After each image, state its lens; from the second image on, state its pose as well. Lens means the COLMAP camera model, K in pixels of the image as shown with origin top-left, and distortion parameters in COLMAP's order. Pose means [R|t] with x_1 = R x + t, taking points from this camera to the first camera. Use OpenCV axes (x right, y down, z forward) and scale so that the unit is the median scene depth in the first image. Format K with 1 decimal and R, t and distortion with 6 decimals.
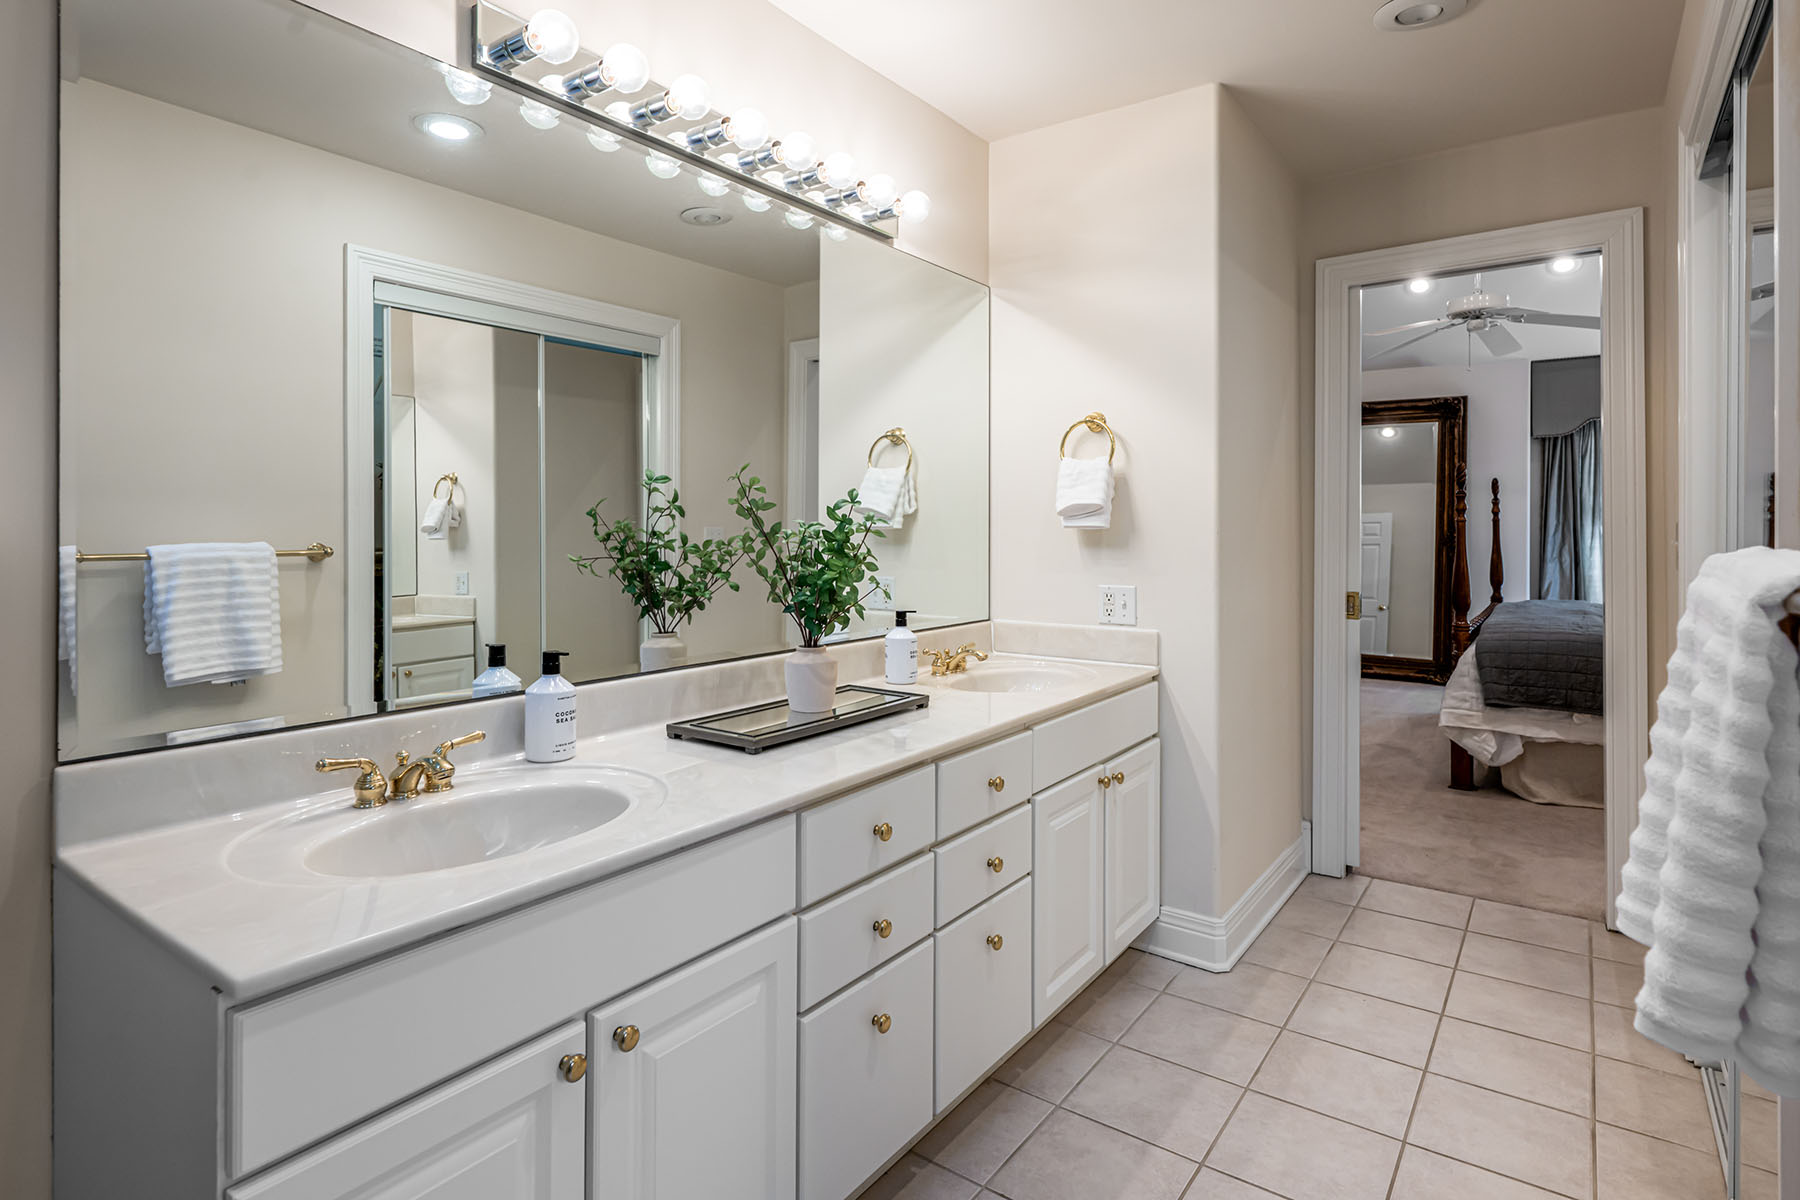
lens RADIAL K [[928.8, 0, 900.2], [0, 928.8, 539.7], [0, 0, 1]] dist [-0.000048, -0.000018]
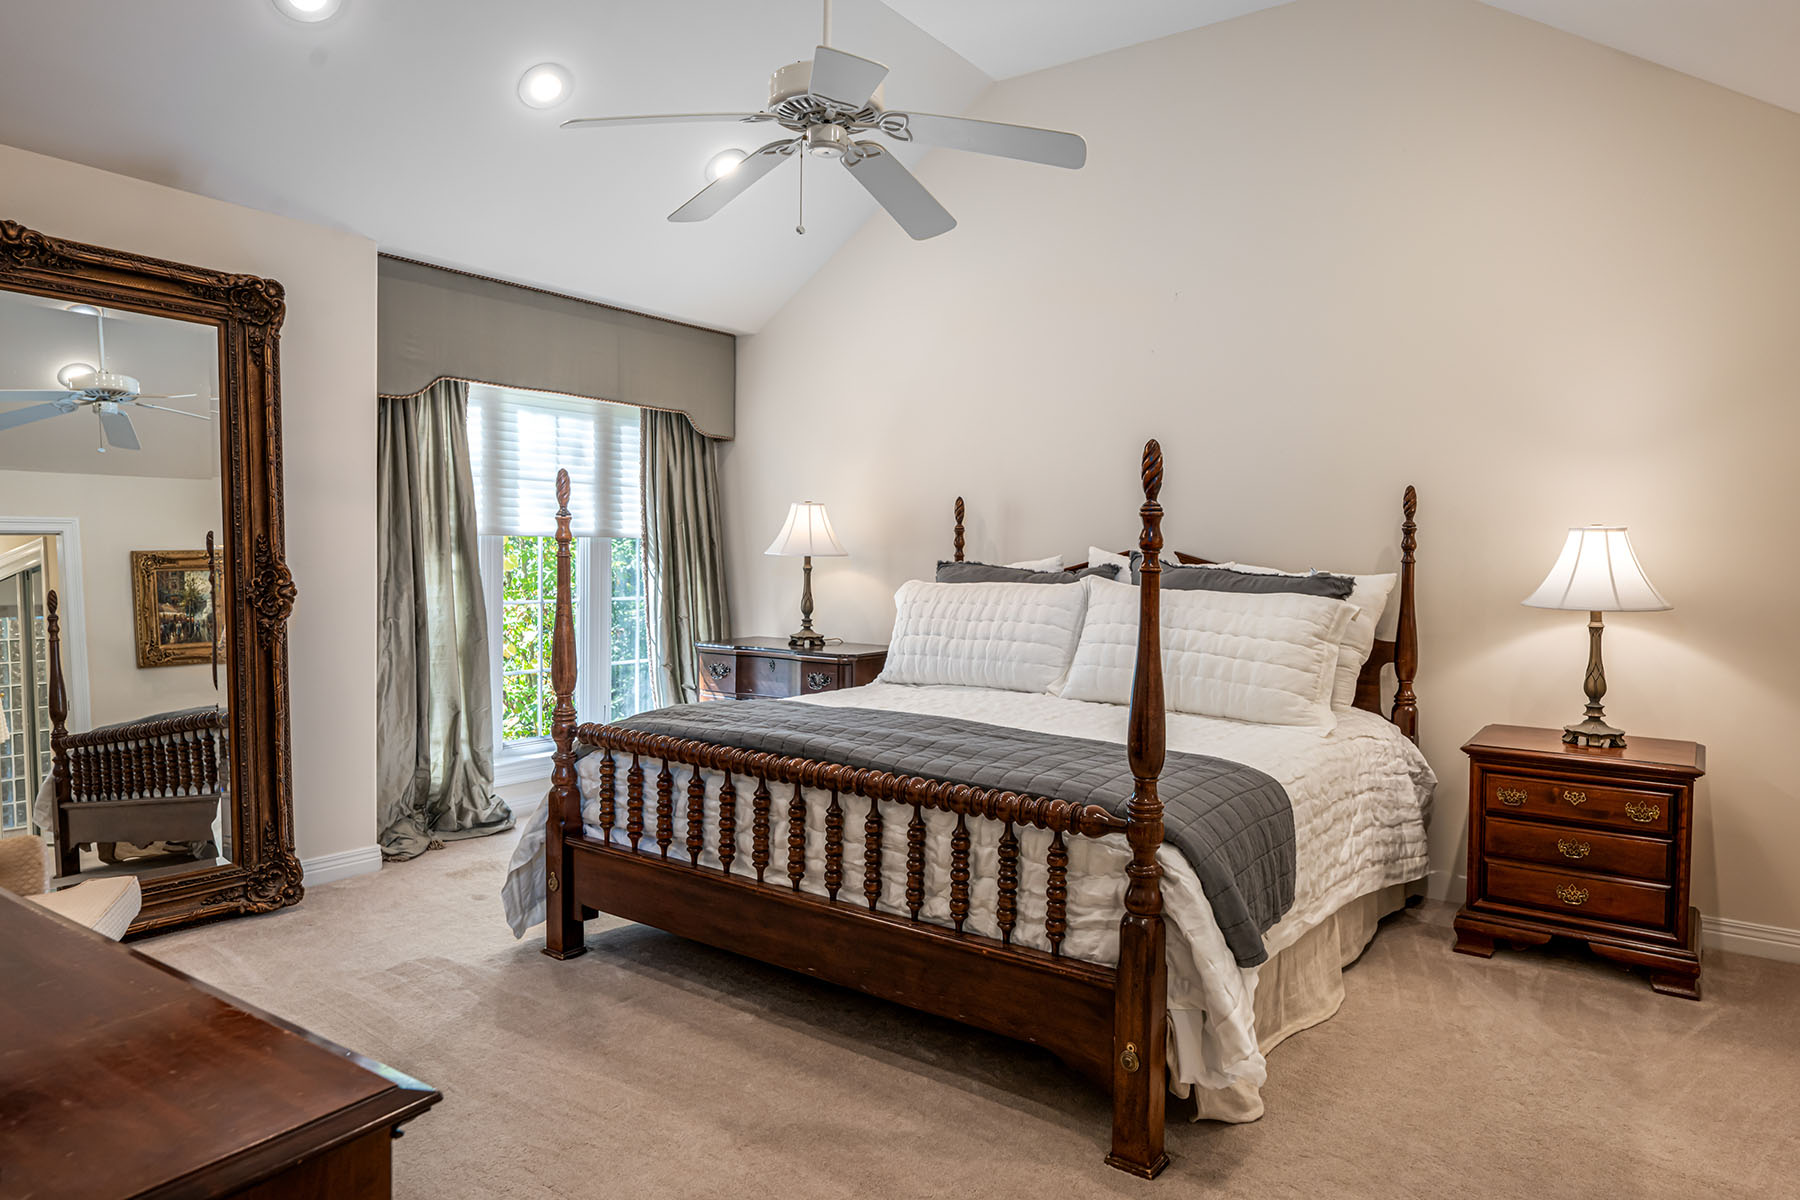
lens RADIAL K [[1104.3, 0, 900.0], [0, 1104.3, 600.0], [0, 0, 1]] dist [0.002862, 0.001985]
pose [[-0.006546, -0.036584, 0.999309, 0.048668], [0.005963, 0.999311, 0.036623, -0.015432], [-0.999961, 0.006199, -0.006323, 0.711309]]
